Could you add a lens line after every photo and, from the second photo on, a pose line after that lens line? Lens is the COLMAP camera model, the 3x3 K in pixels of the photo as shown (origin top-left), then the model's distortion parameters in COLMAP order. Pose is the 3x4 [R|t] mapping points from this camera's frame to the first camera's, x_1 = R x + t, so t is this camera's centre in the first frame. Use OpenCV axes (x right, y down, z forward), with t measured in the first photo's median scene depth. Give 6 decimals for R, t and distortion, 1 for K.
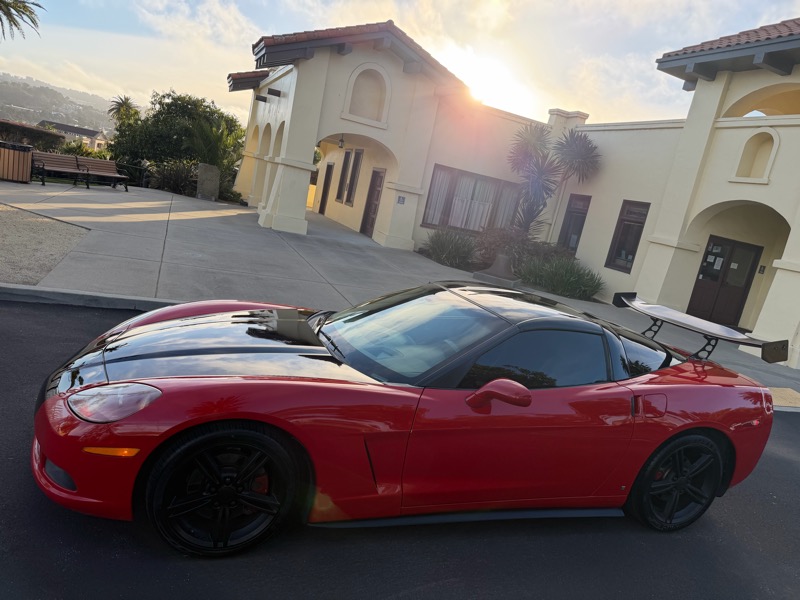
lens RADIAL K [[564.6, 0, 402.5], [0, 564.6, 302.6], [0, 0, 1]] dist [0.034453, -0.048719]
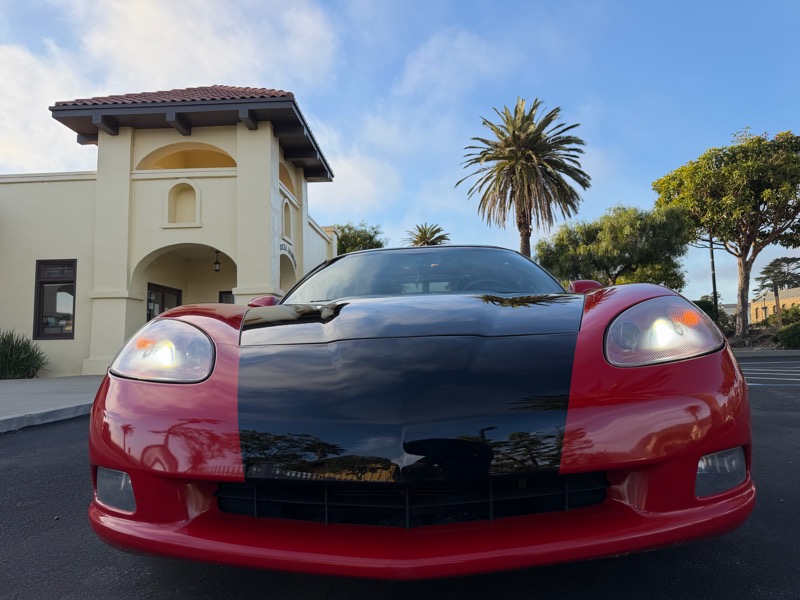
lens RADIAL K [[564.6, 0, 404.0], [0, 564.6, 298.7], [0, 0, 1]] dist [0.034453, -0.048719]
pose [[0.385354, -0.135105, 0.912824, -0.217663], [0.276259, 0.960743, 0.025573, 0.009676], [-0.880445, 0.242321, 0.407551, 0.186782]]
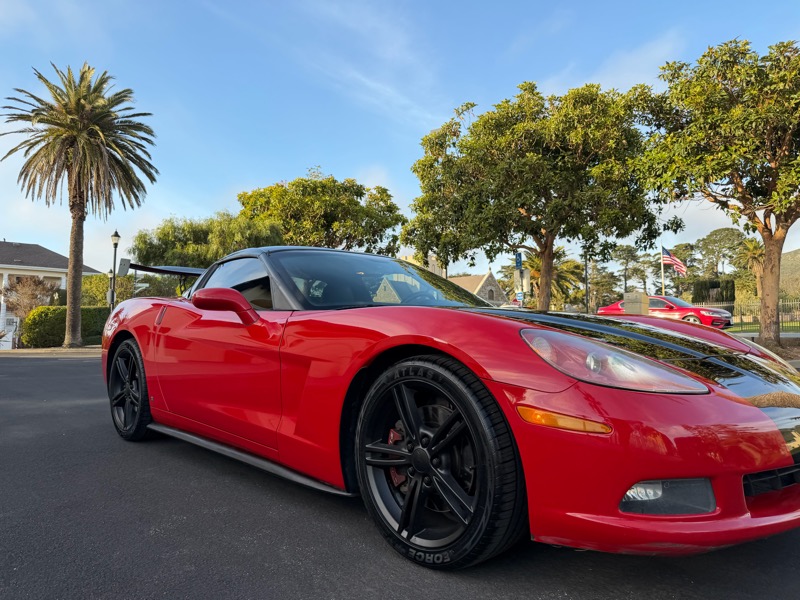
lens RADIAL K [[564.6, 0, 392.5], [0, 564.6, 299.2], [0, 0, 1]] dist [0.034453, -0.048719]
pose [[-0.379177, -0.136410, 0.915214, -0.218018], [0.094922, 0.978122, 0.185113, -0.031497], [-0.920443, 0.157064, -0.357933, 0.367500]]
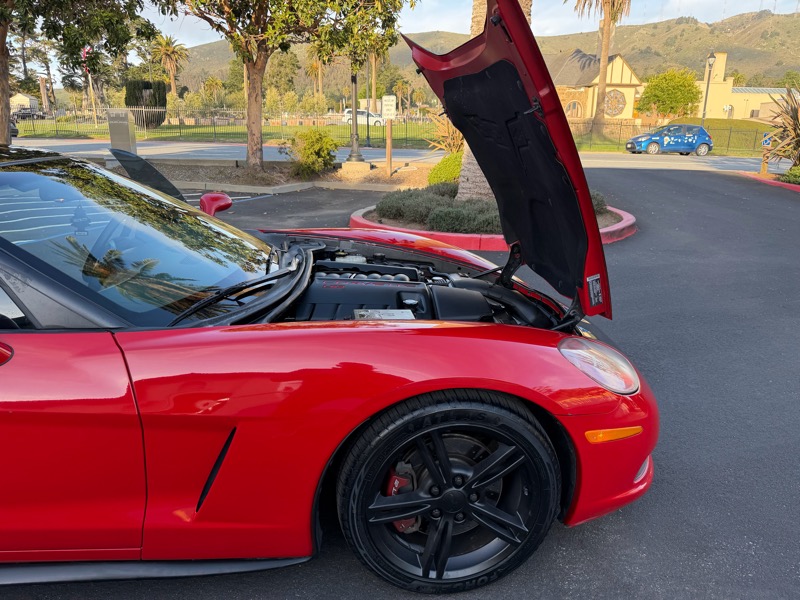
lens RADIAL K [[564.6, 0, 380.8], [0, 564.6, 304.8], [0, 0, 1]] dist [0.034453, -0.048719]
pose [[-0.951623, -0.265844, 0.154080, -0.074148], [-0.157504, 0.852596, 0.498270, -0.068852], [-0.263830, 0.449896, -0.853221, 0.415916]]
